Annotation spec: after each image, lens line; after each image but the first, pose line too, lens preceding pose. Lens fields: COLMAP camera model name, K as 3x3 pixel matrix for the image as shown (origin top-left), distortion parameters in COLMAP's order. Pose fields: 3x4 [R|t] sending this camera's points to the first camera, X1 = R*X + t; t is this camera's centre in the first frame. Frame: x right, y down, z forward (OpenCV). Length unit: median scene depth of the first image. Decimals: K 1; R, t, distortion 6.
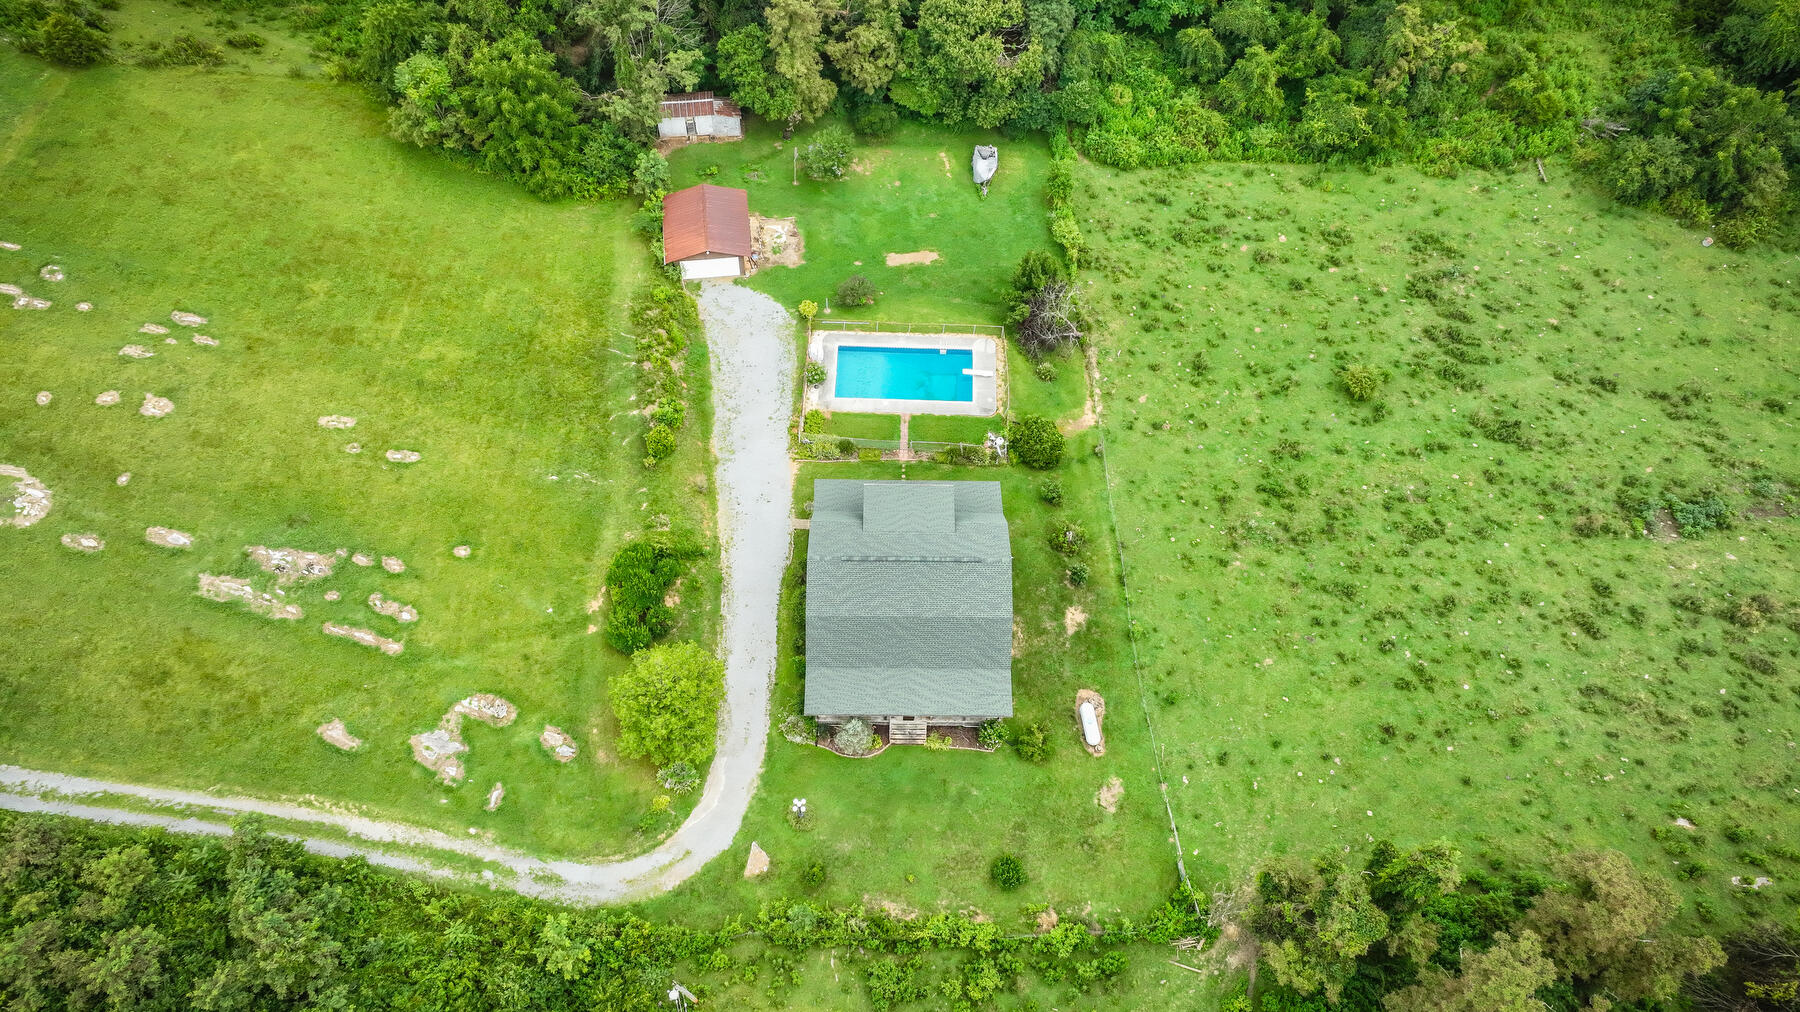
lens RADIAL K [[1280.5, 0, 905.2], [0, 1280.5, 508.6], [0, 0, 1]] dist [-0.000334, 0.018148]
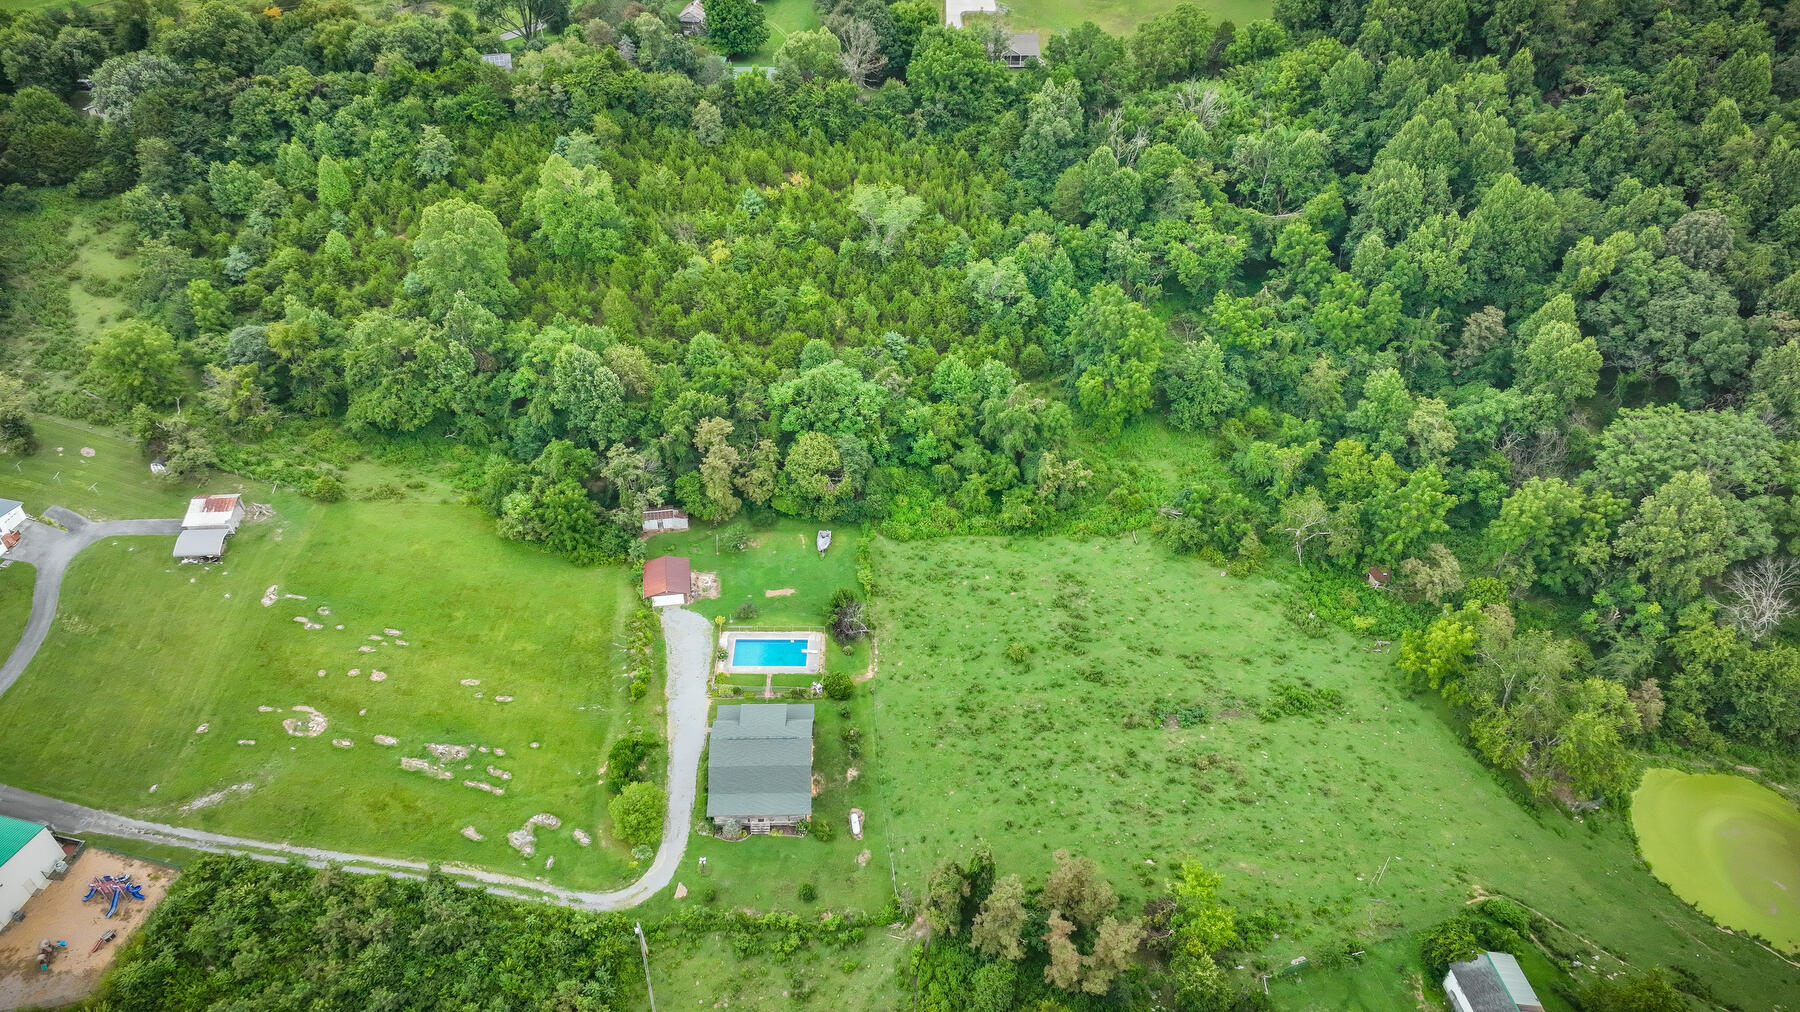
lens RADIAL K [[1280.5, 0, 902.5], [0, 1280.5, 507.2], [0, 0, 1]] dist [-0.000334, 0.018148]
pose [[0.999637, -0.022422, 0.014928, 0.176646], [0.025563, 0.964386, -0.263261, 0.194793], [-0.008494, 0.263547, 0.964609, -0.898508]]
